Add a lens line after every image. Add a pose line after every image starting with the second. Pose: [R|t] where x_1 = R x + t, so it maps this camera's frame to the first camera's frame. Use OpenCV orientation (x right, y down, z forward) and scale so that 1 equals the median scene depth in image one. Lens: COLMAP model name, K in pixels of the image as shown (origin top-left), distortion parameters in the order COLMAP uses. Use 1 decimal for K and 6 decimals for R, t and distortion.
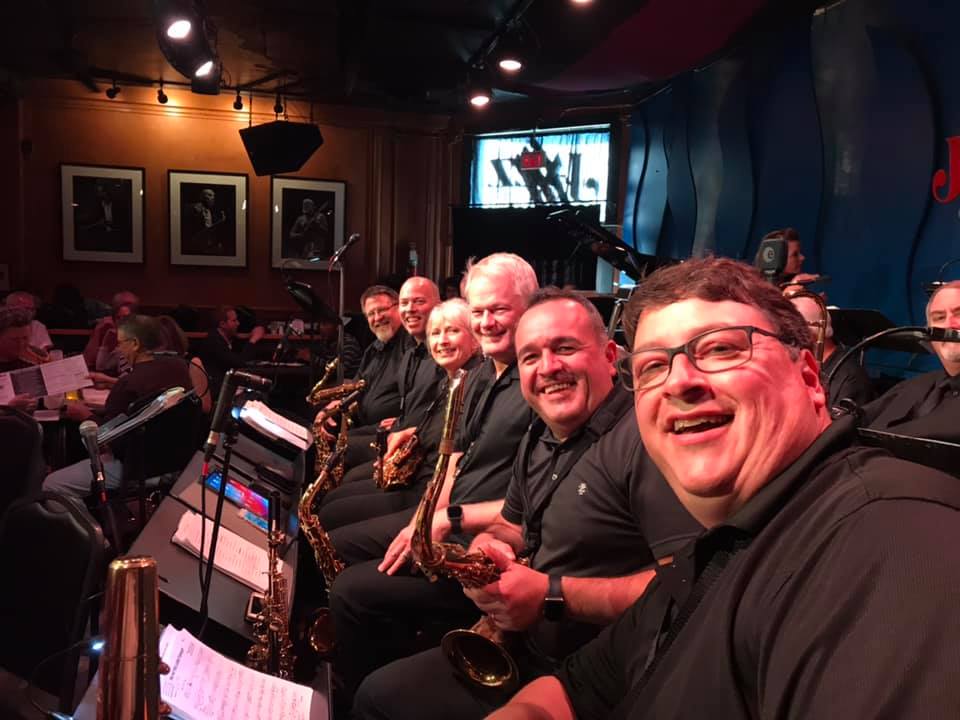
lens RADIAL K [[777.6, 0, 480.0], [0, 777.6, 360.0], [0, 0, 1]] dist [0.004457, 0.007526]
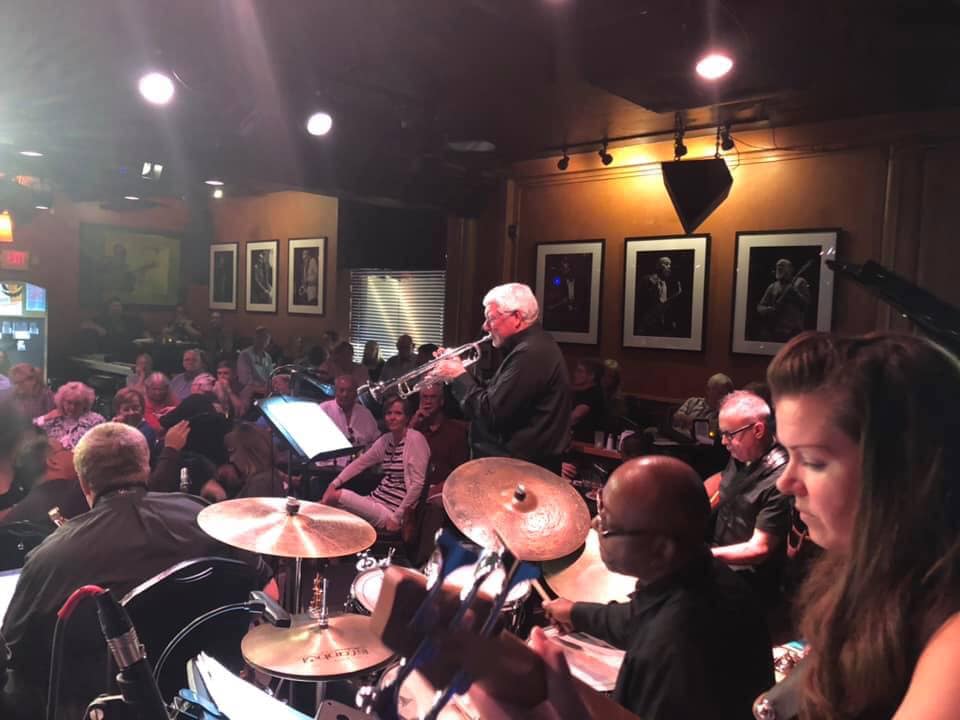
lens RADIAL K [[777.6, 0, 480.0], [0, 777.6, 360.0], [0, 0, 1]] dist [0.004457, 0.007526]
pose [[0.540336, 0.035500, -0.840700, 0.243140], [-0.103105, 0.994374, -0.024278, -0.070297], [0.835109, 0.099798, 0.540956, 0.401687]]
